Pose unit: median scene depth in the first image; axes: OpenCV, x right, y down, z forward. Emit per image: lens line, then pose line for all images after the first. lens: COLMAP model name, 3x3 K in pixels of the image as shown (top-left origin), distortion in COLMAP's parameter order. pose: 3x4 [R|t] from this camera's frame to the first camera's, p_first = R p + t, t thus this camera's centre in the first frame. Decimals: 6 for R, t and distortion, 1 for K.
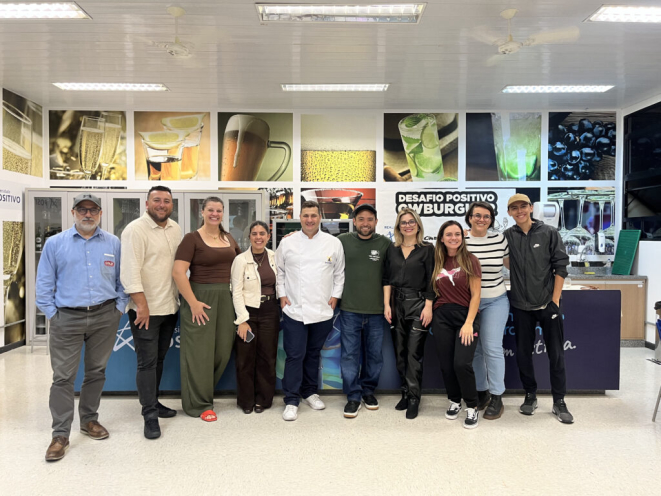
lens RADIAL K [[496.8, 0, 329.0], [0, 496.8, 252.3], [0, 0, 1]] dist [0.046760, -0.055128]
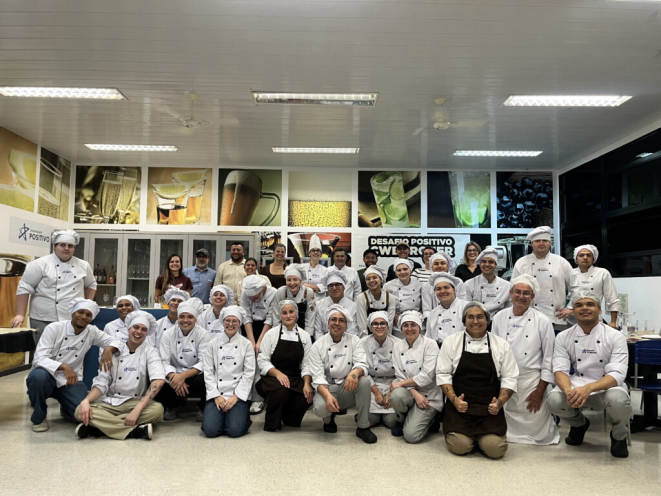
lens RADIAL K [[496.8, 0, 325.2], [0, 496.8, 253.0], [0, 0, 1]] dist [0.046760, -0.055128]
pose [[0.999940, 0.009463, 0.005430, 0.026312], [-0.008856, 0.994694, -0.102497, 0.039840], [-0.006371, 0.102442, 0.994719, -0.163874]]
